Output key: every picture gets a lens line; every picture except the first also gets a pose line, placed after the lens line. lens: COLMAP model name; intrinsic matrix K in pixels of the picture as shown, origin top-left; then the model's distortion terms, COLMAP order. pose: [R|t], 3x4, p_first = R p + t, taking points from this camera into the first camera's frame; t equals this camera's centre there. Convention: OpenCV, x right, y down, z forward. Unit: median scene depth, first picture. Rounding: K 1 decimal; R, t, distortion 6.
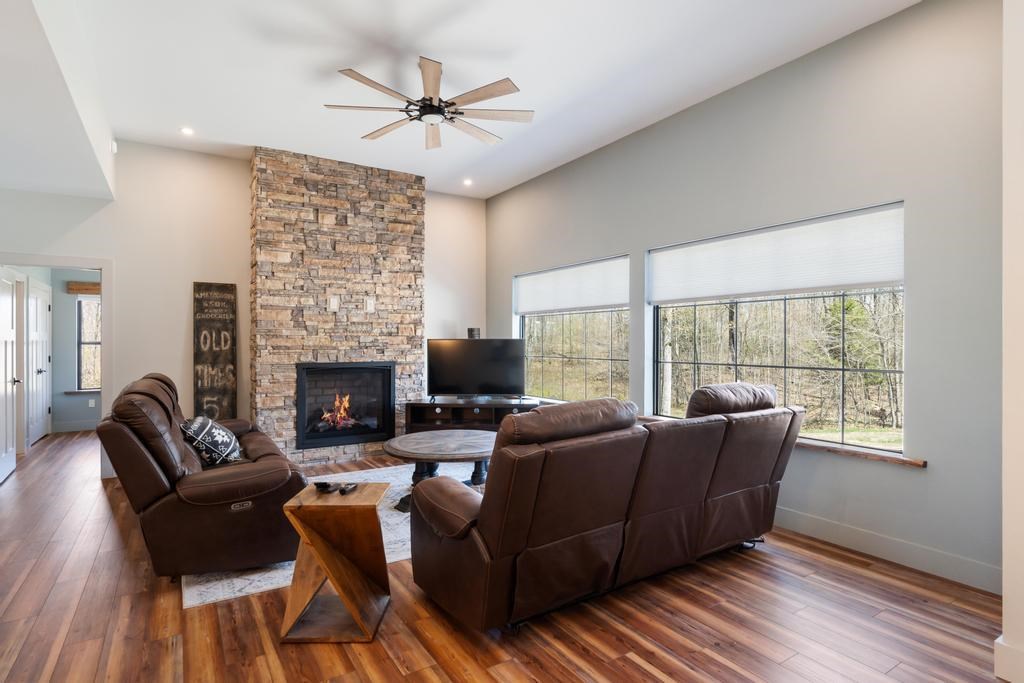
lens RADIAL K [[533.2, 0, 512.0], [0, 533.2, 341.5], [0, 0, 1]] dist [-0.000597, 0.000280]
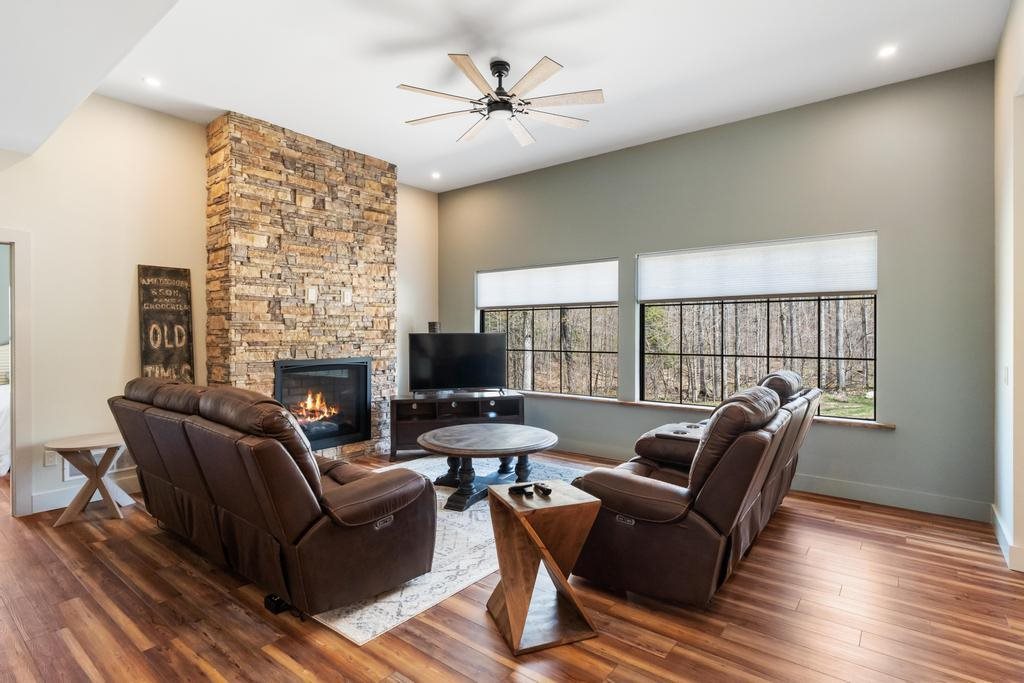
lens RADIAL K [[514.1, 0, 513.1], [0, 514.1, 333.6], [0, 0, 1]] dist [0.000654, -0.000089]
pose [[0.940466, -0.002268, 0.339881, -0.314615], [0.001786, 0.999997, 0.001731, -0.005706], [-0.339884, -0.001021, 0.940467, 0.056740]]
